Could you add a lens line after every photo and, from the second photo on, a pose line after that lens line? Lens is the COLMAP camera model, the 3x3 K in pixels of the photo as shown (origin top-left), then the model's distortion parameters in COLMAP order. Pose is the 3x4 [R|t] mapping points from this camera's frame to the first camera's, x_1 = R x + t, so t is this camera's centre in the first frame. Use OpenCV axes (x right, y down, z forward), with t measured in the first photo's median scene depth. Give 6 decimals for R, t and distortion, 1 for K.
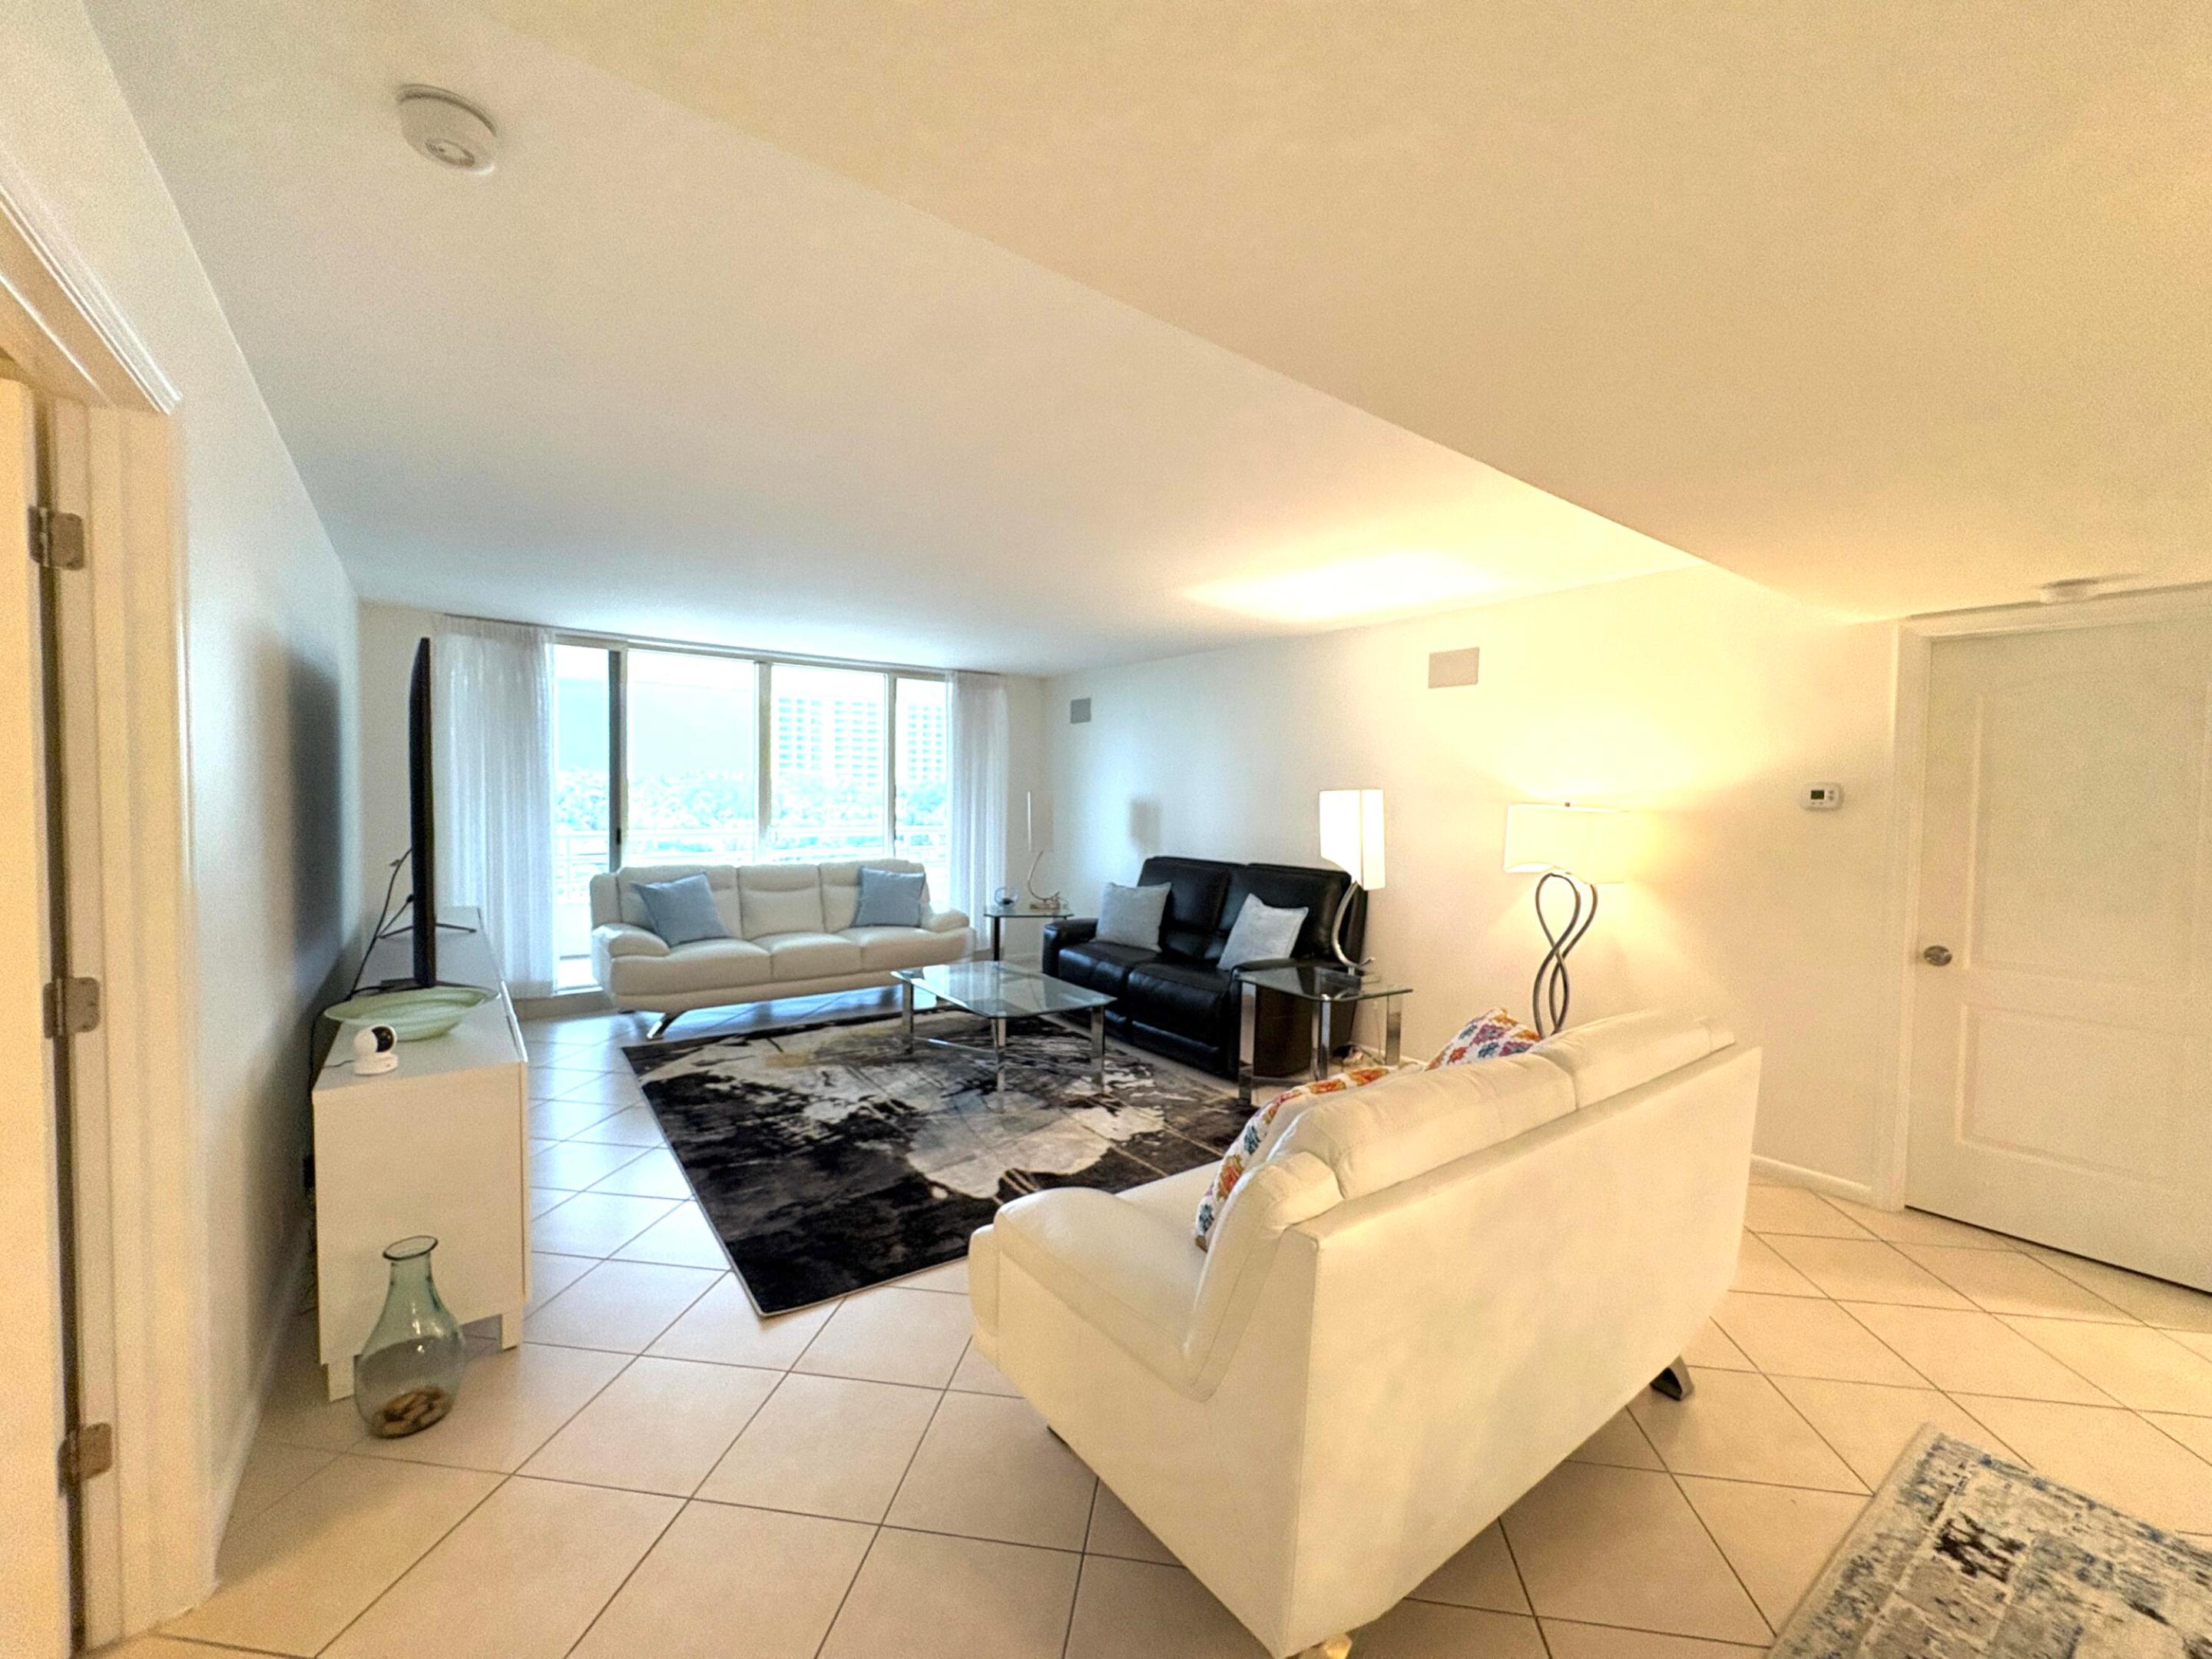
lens RADIAL K [[884.9, 0, 1111.4], [0, 884.9, 824.4], [0, 0, 1]] dist [0.000354, -0.000117]
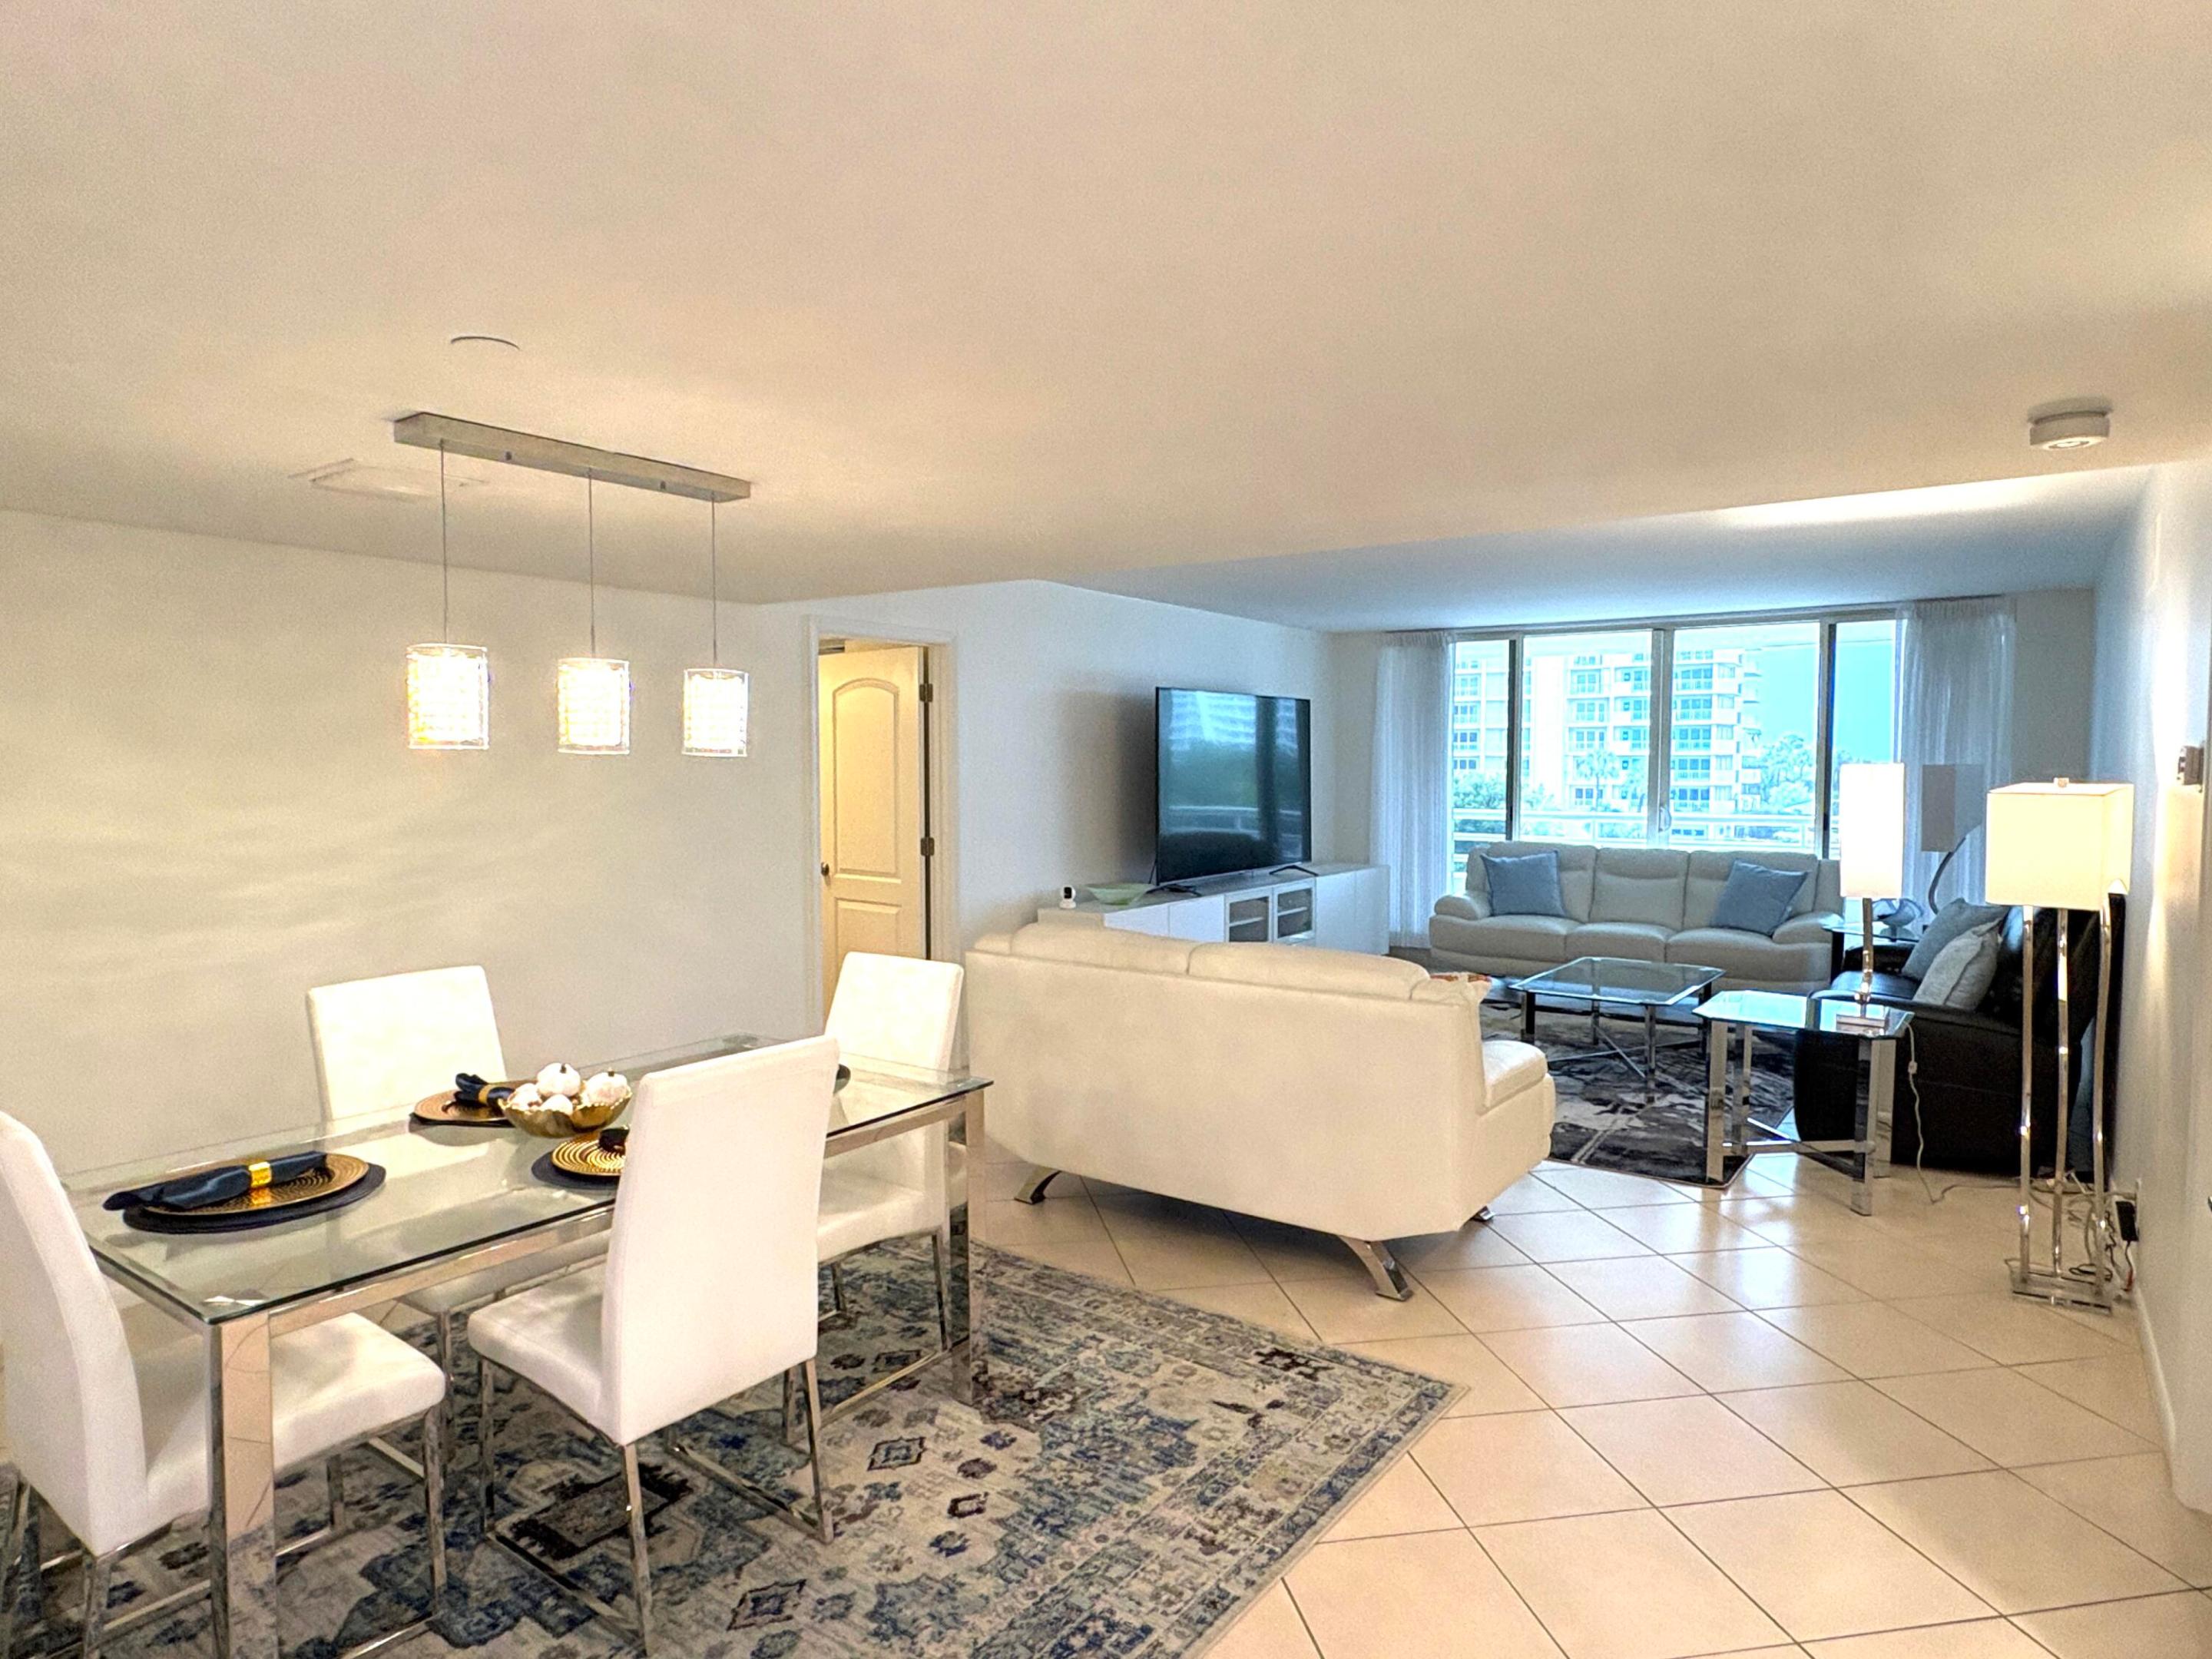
lens RADIAL K [[1311.6, 0, 1110.6], [0, 1311.6, 819.4], [0, 0, 1]] dist [0.004798, -0.000608]
pose [[0.315782, 0.025637, -0.948485, 1.382687], [-0.025481, 0.999504, 0.018532, 0.005266], [0.948490, 0.018317, 0.316278, 0.074596]]
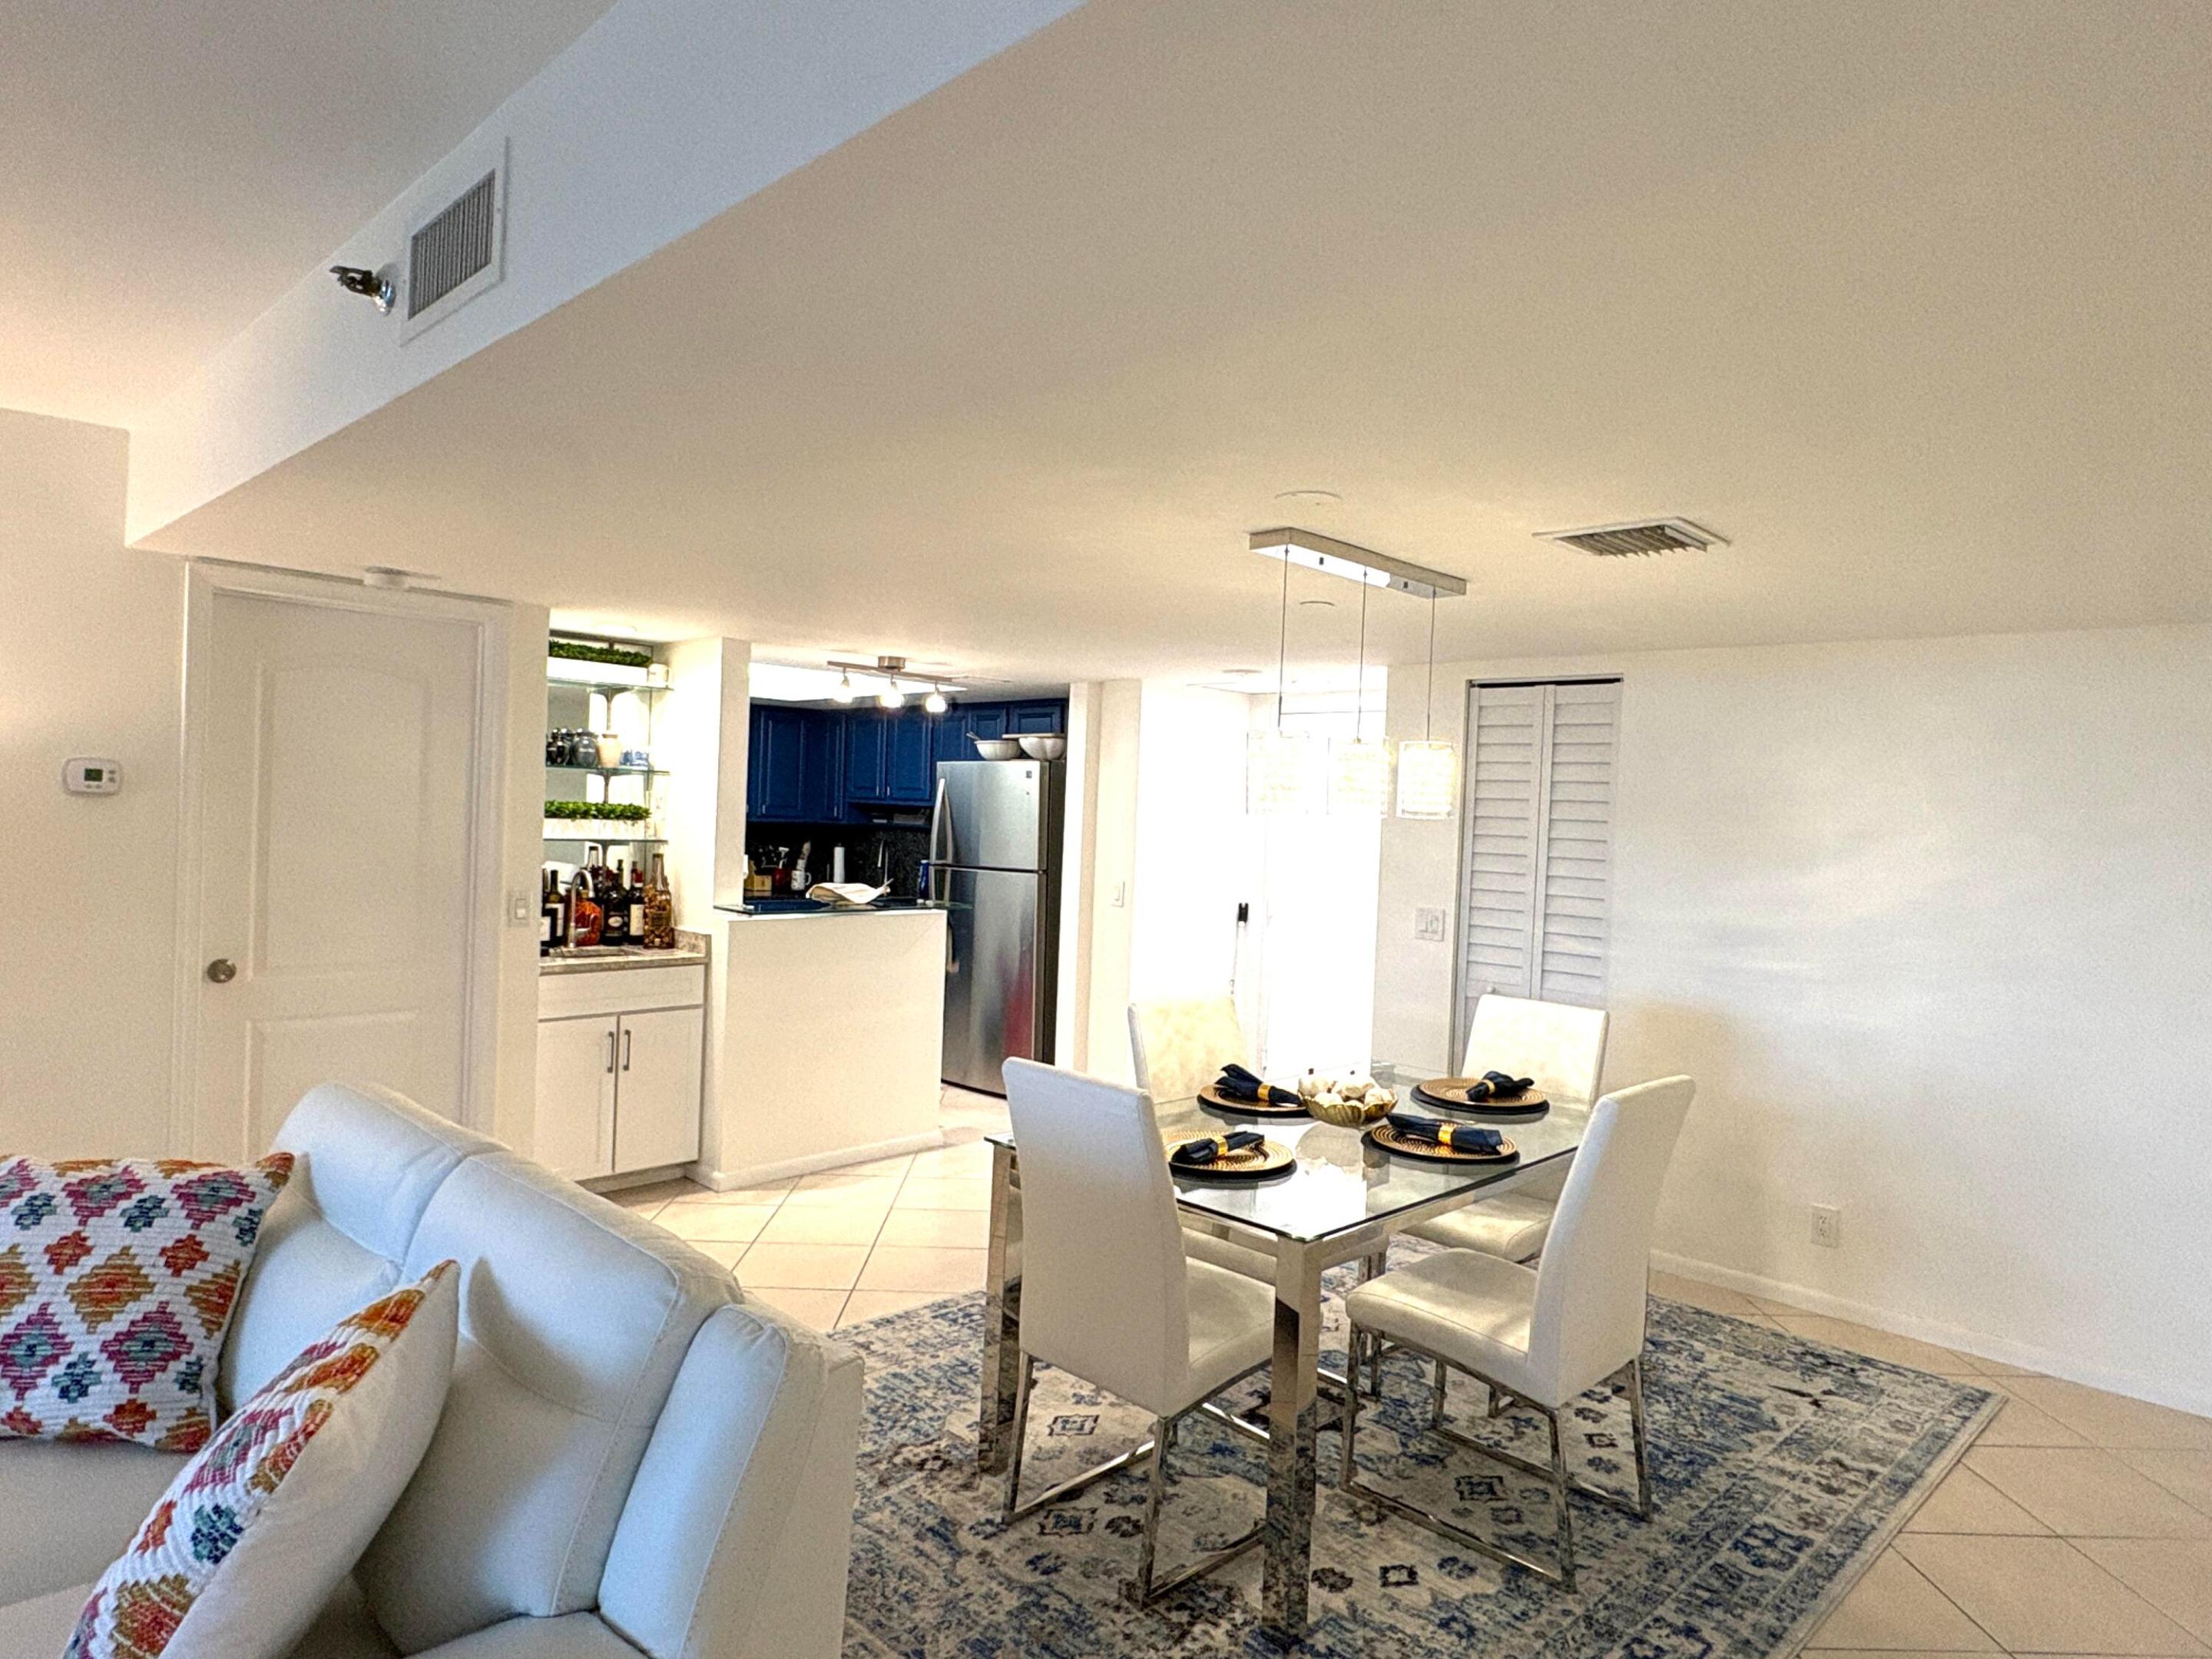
lens RADIAL K [[1311.6, 0, 1108.6], [0, 1311.6, 829.8], [0, 0, 1]] dist [0.004798, -0.000608]
pose [[-0.157682, -0.036112, 0.986829, -0.396926], [-0.008273, 0.999344, 0.035248, -0.033409], [-0.987455, -0.002606, -0.157877, 0.348353]]
